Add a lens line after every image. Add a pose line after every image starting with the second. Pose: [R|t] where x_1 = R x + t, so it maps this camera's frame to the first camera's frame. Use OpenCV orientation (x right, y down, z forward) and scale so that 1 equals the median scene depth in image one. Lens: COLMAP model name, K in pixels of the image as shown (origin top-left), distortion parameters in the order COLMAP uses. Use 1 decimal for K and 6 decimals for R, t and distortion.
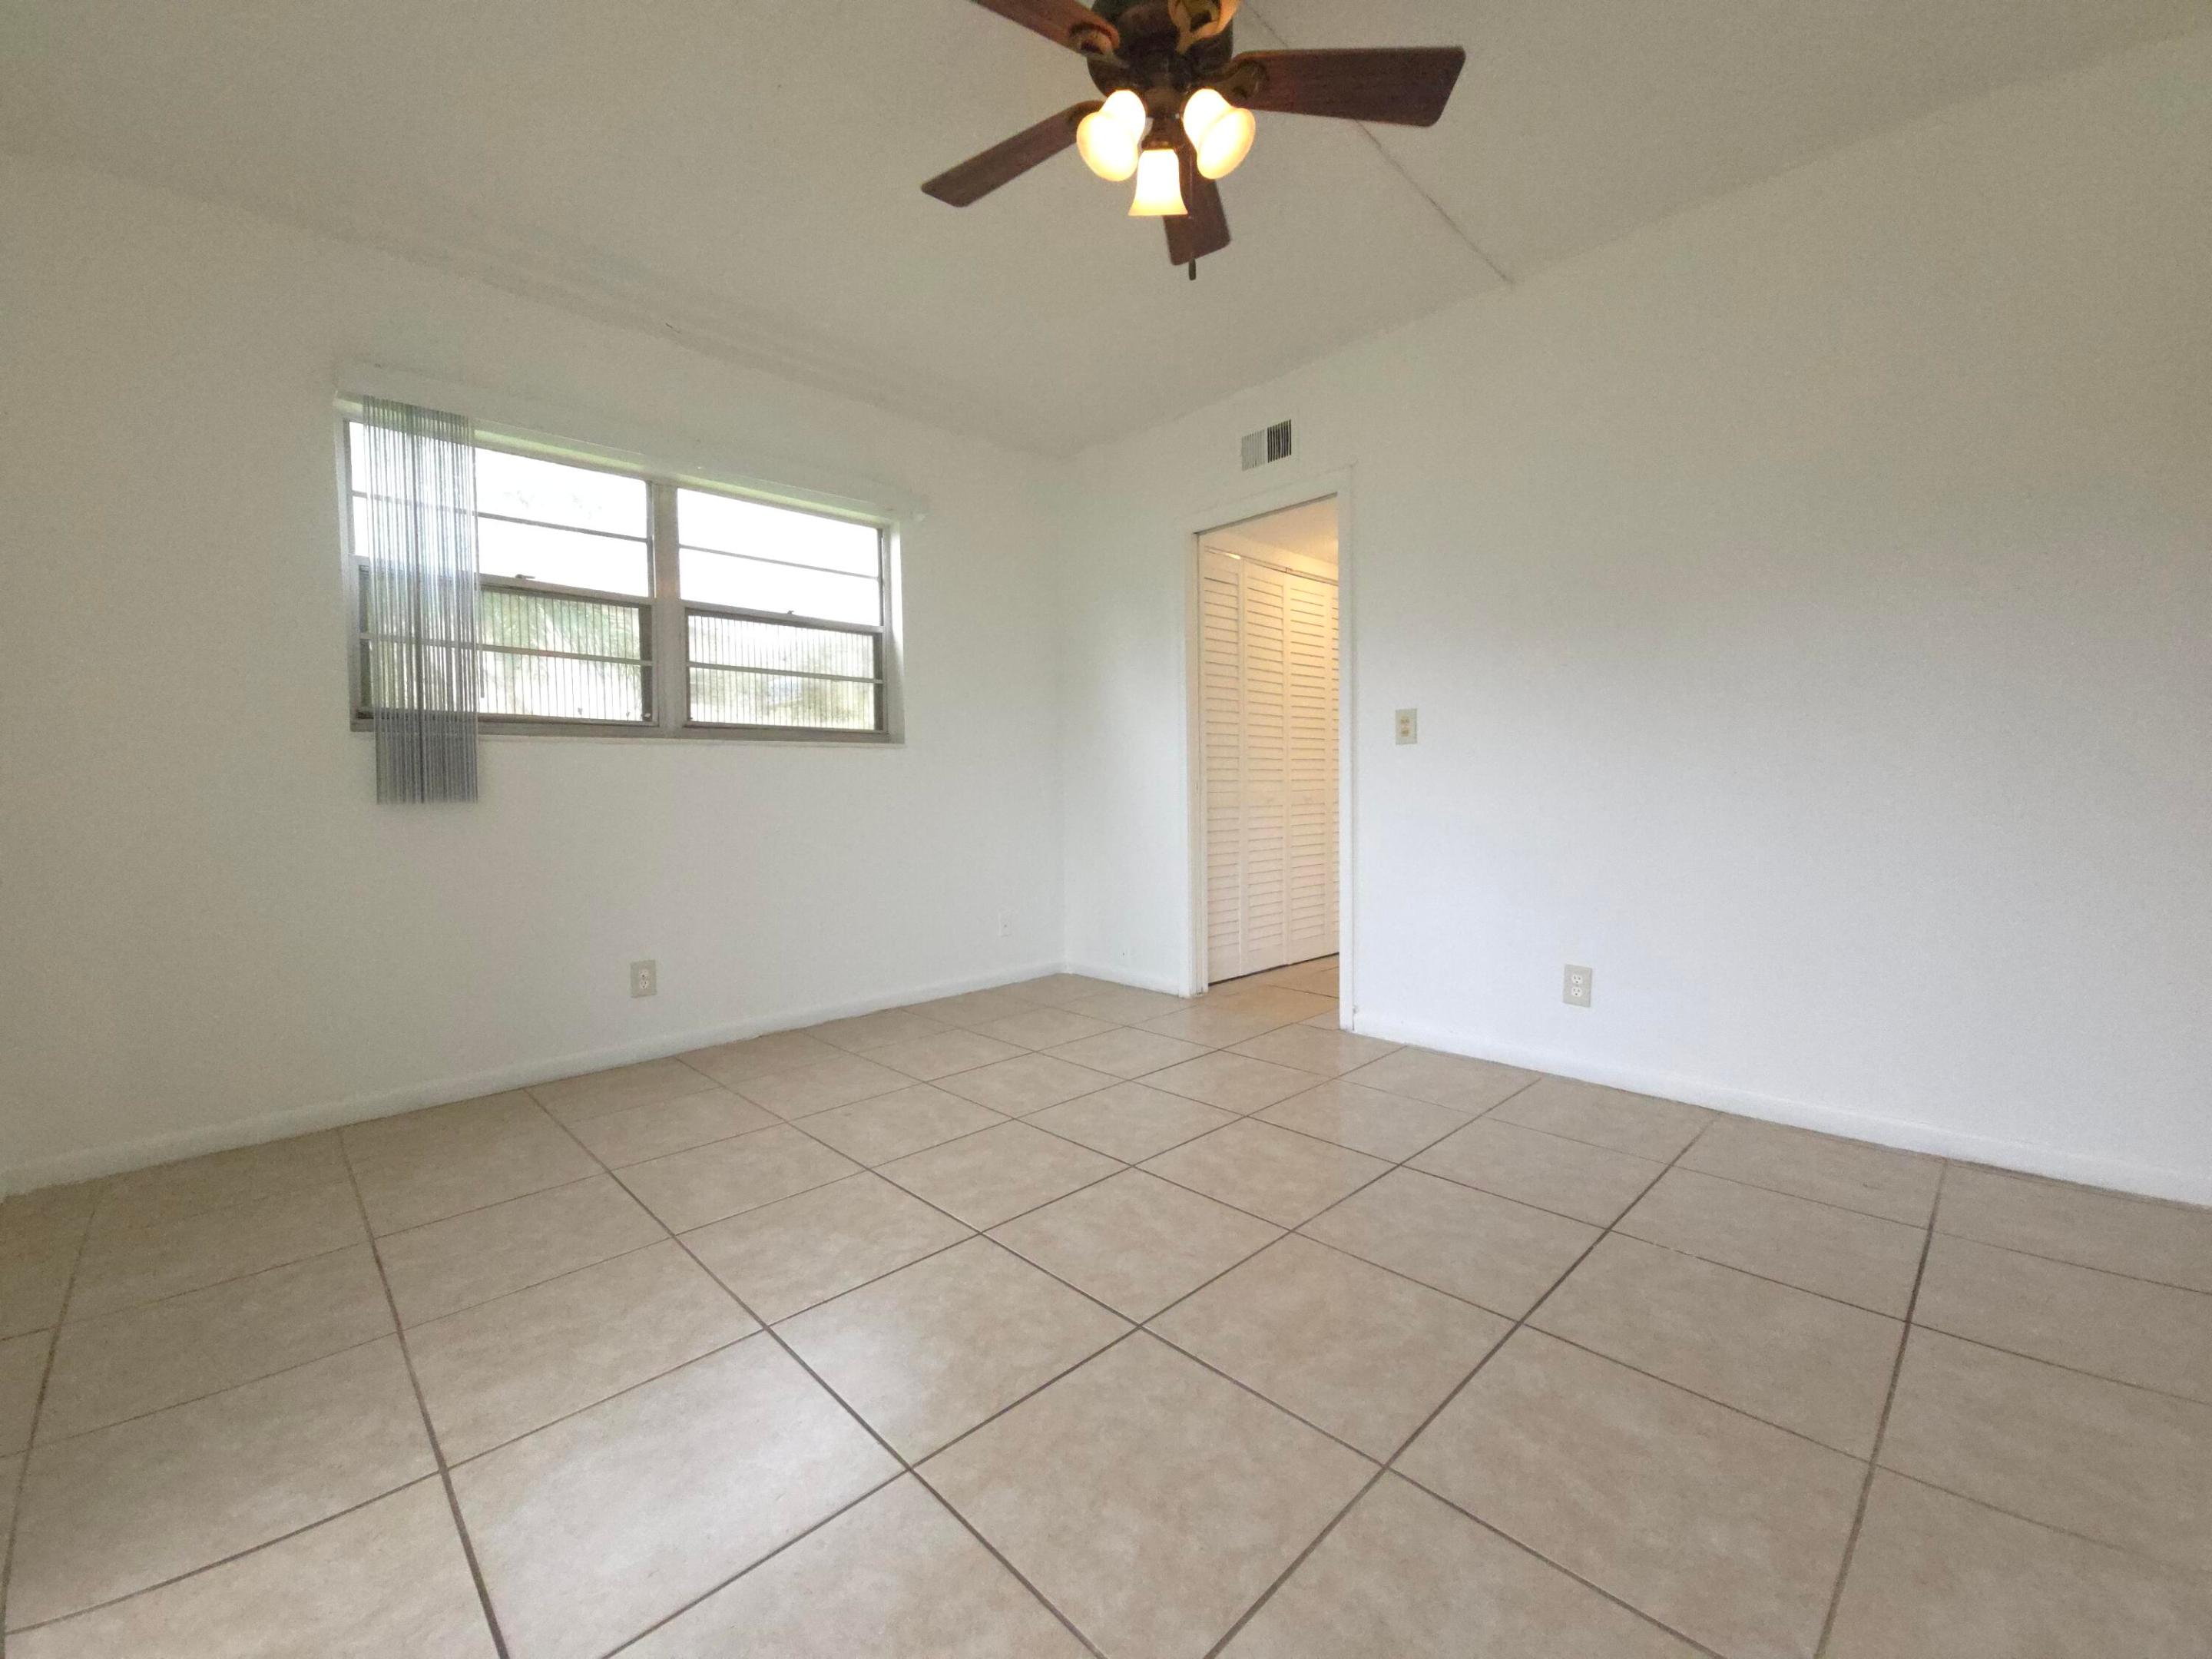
lens RADIAL K [[903.6, 0, 1095.7], [0, 903.6, 819.2], [0, 0, 1]] dist [0.000175, -0.000601]
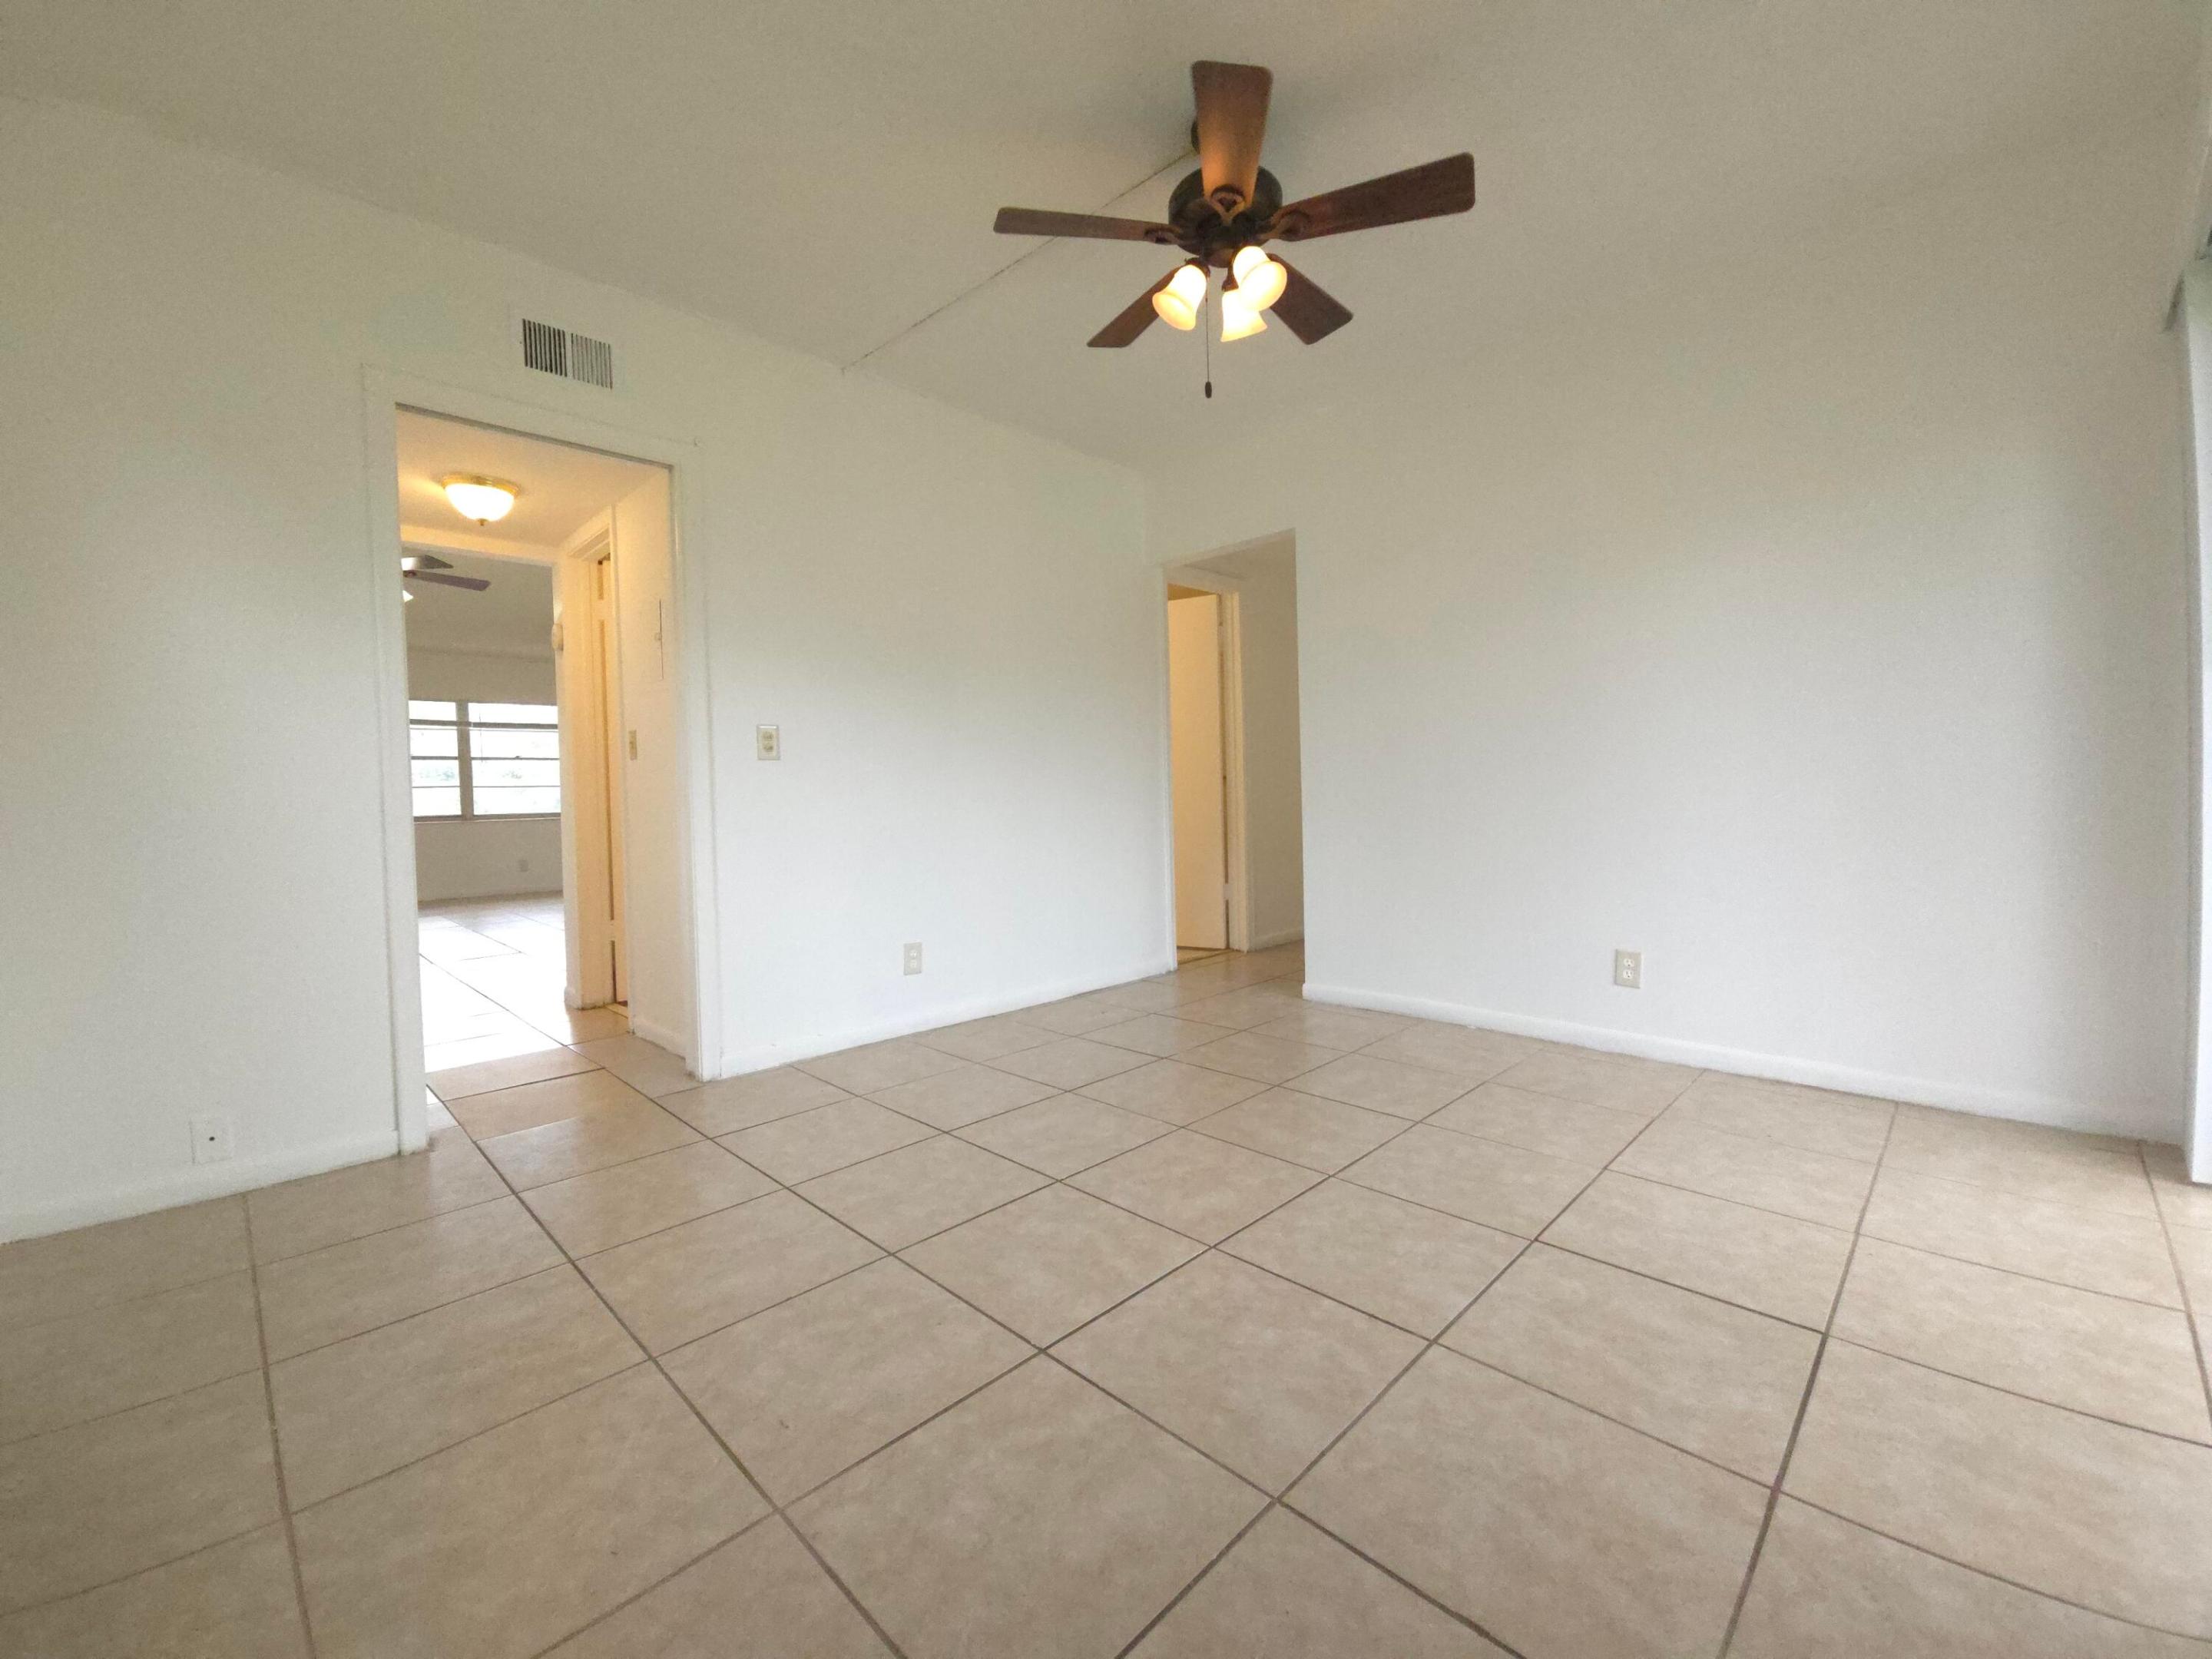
lens RADIAL K [[903.6, 0, 1095.7], [0, 903.6, 819.2], [0, 0, 1]] dist [0.000175, -0.000601]
pose [[-0.020353, -0.012464, 0.999715, -0.923870], [0.059608, 0.998128, 0.013658, -0.016421], [-0.998014, 0.059869, -0.019572, 0.949615]]
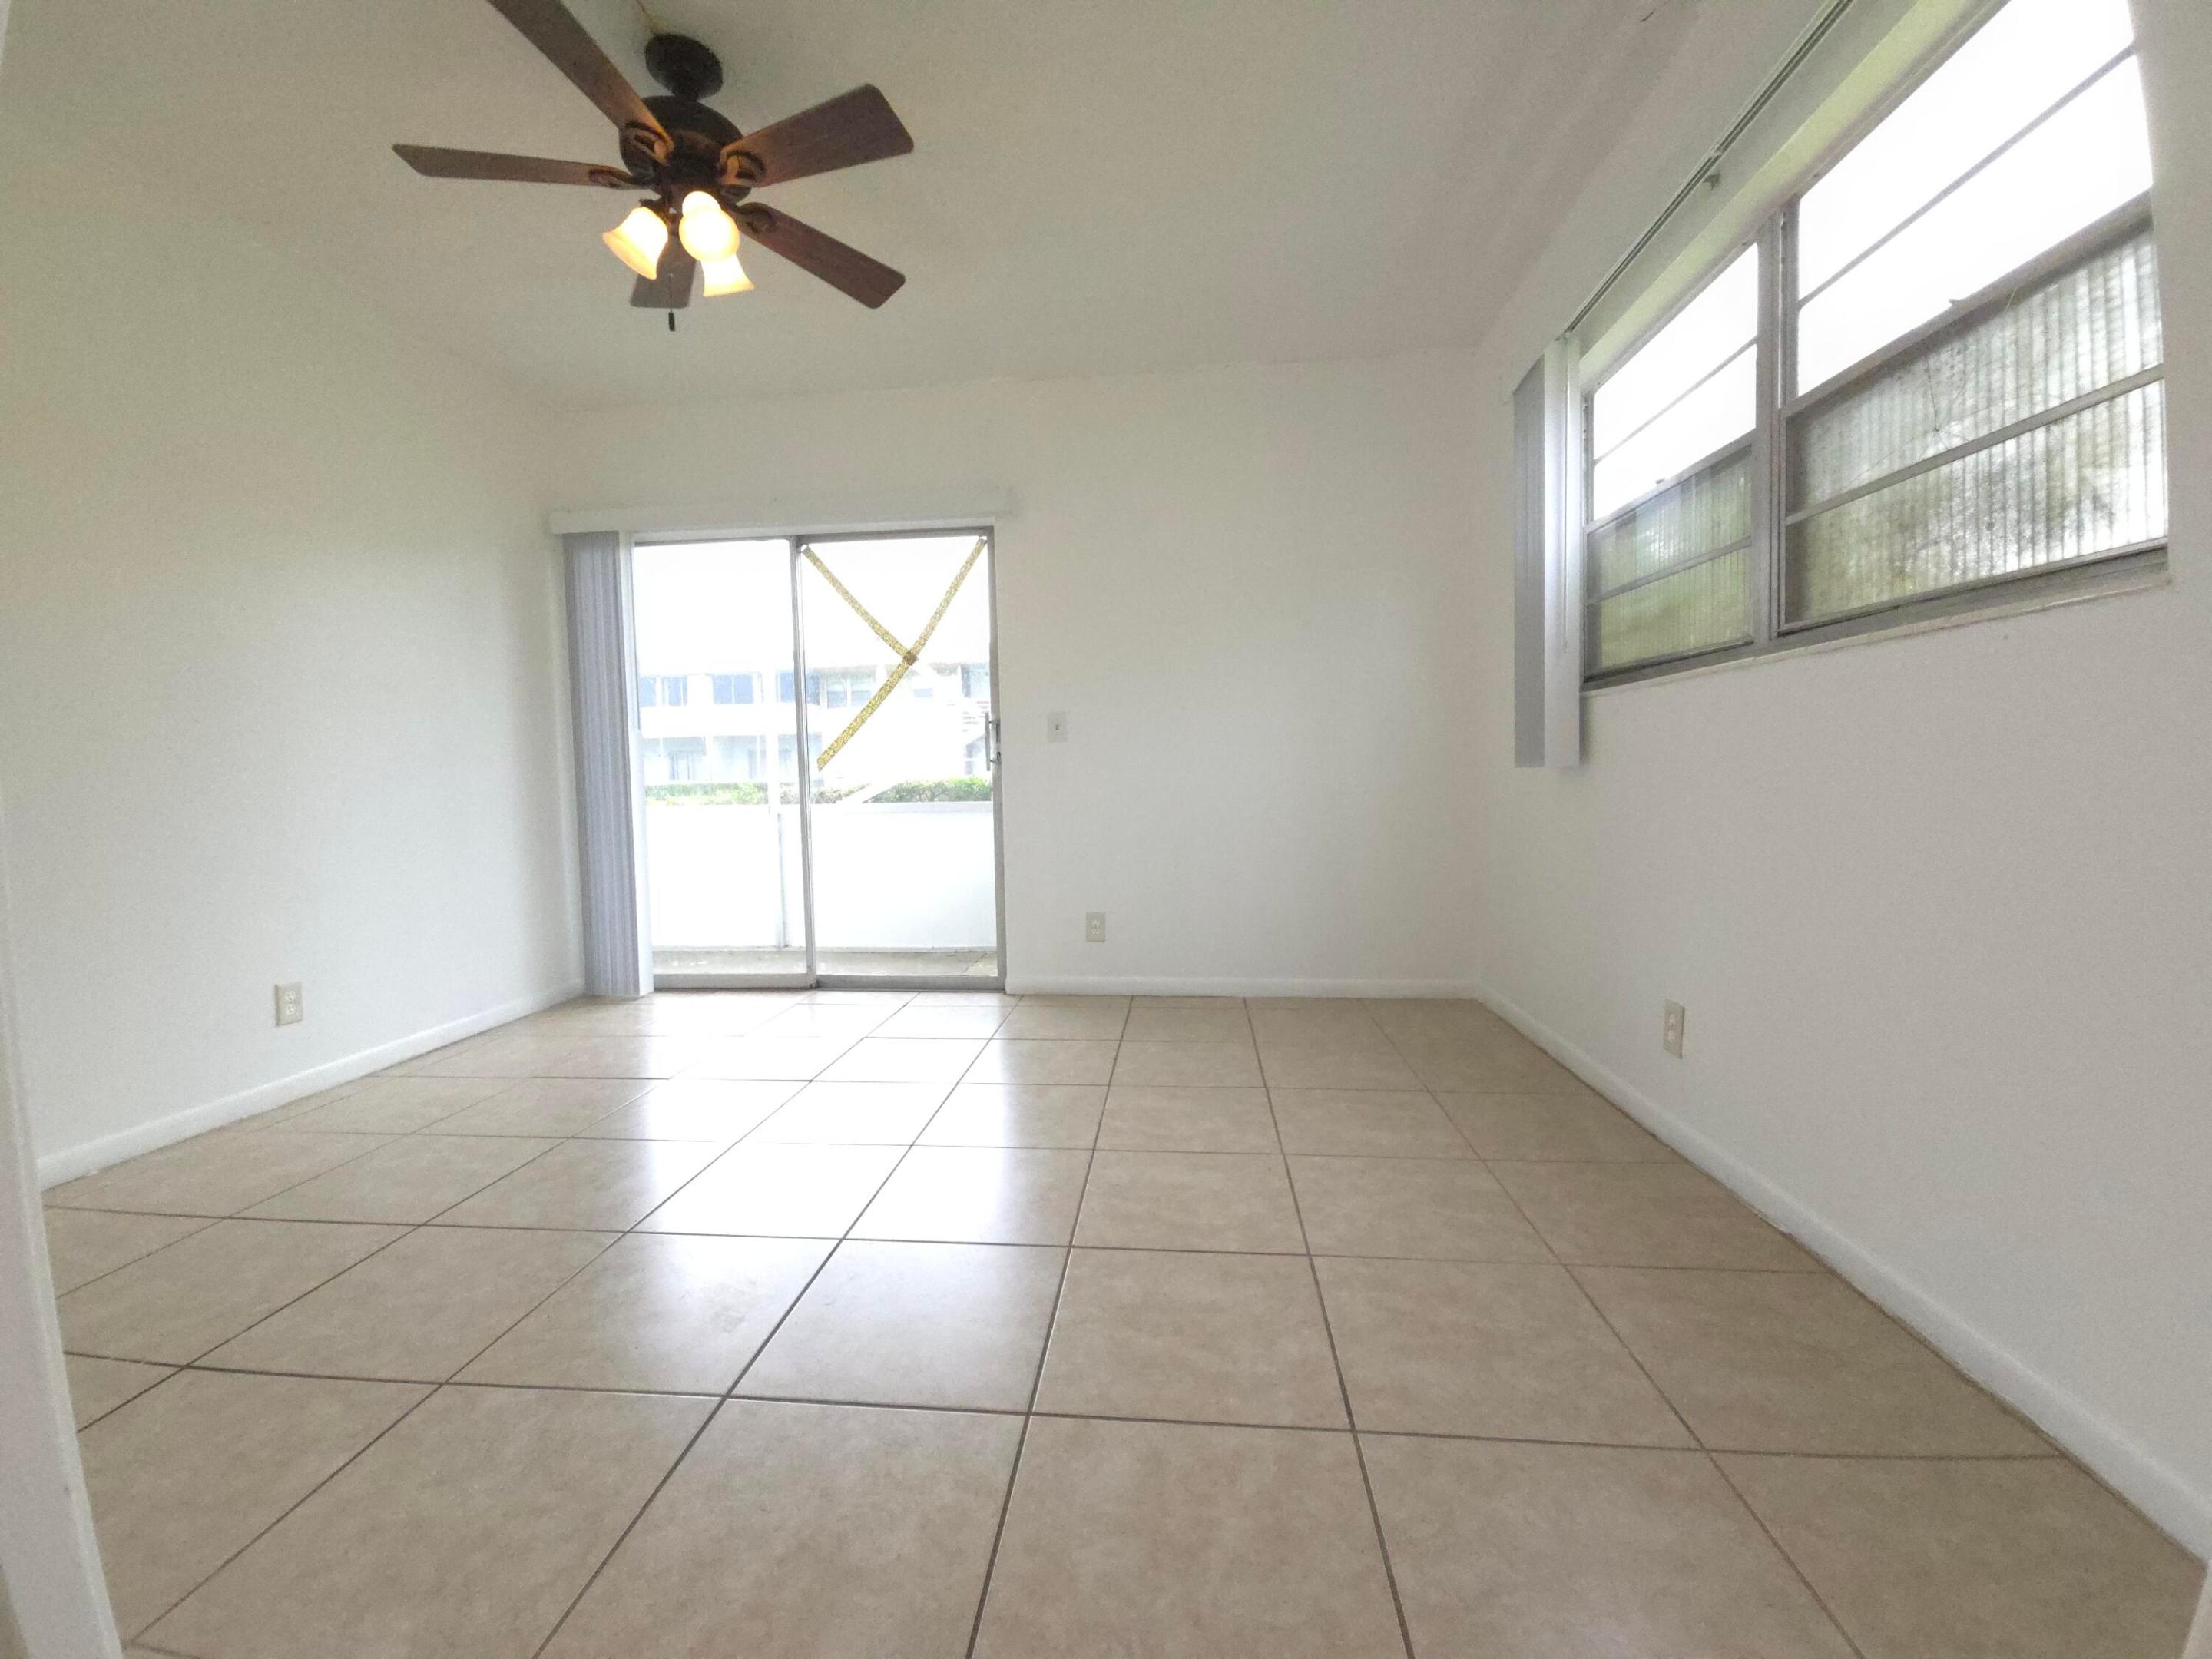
lens RADIAL K [[903.6, 0, 1095.7], [0, 903.6, 819.2], [0, 0, 1]] dist [0.000175, -0.000601]
pose [[-0.757210, 0.065581, -0.649870, 0.373679], [0.011095, 0.996095, 0.087593, -0.064239], [0.653077, 0.059116, -0.754981, 1.736226]]
